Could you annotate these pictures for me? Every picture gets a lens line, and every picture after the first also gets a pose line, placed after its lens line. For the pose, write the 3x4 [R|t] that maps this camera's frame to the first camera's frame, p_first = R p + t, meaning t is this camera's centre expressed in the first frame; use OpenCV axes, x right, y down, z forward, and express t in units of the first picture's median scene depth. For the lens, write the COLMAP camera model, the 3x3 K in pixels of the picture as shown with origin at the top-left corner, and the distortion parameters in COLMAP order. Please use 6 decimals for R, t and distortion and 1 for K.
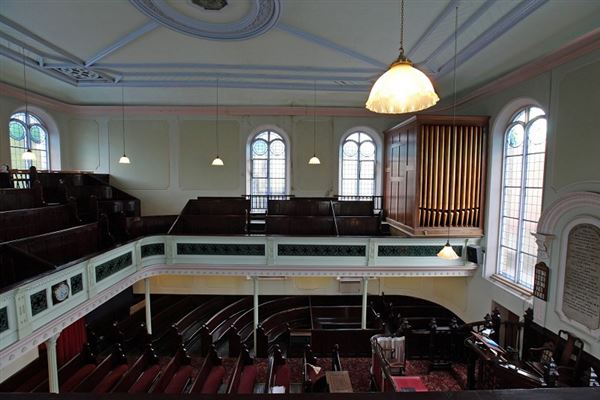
lens RADIAL K [[272.6, 0, 302.6], [0, 272.6, 198.4], [0, 0, 1]] dist [-0.051475, 0.017603]
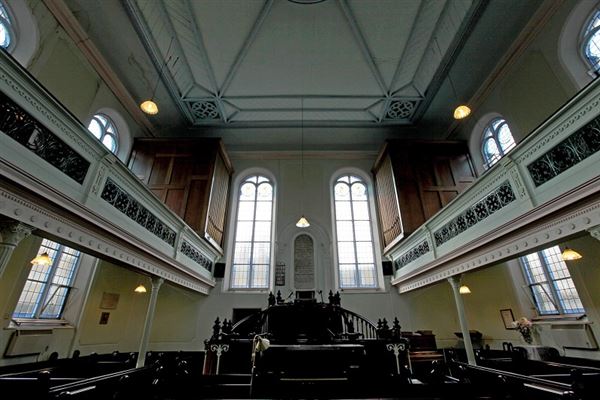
lens RADIAL K [[272.6, 0, 302.6], [0, 272.6, 198.4], [0, 0, 1]] dist [-0.051475, 0.017603]
pose [[0.022293, 0.423756, 0.905502, -0.597592], [0.073298, 0.902597, -0.424201, 0.507676], [-0.997061, 0.075828, -0.010938, 0.714904]]
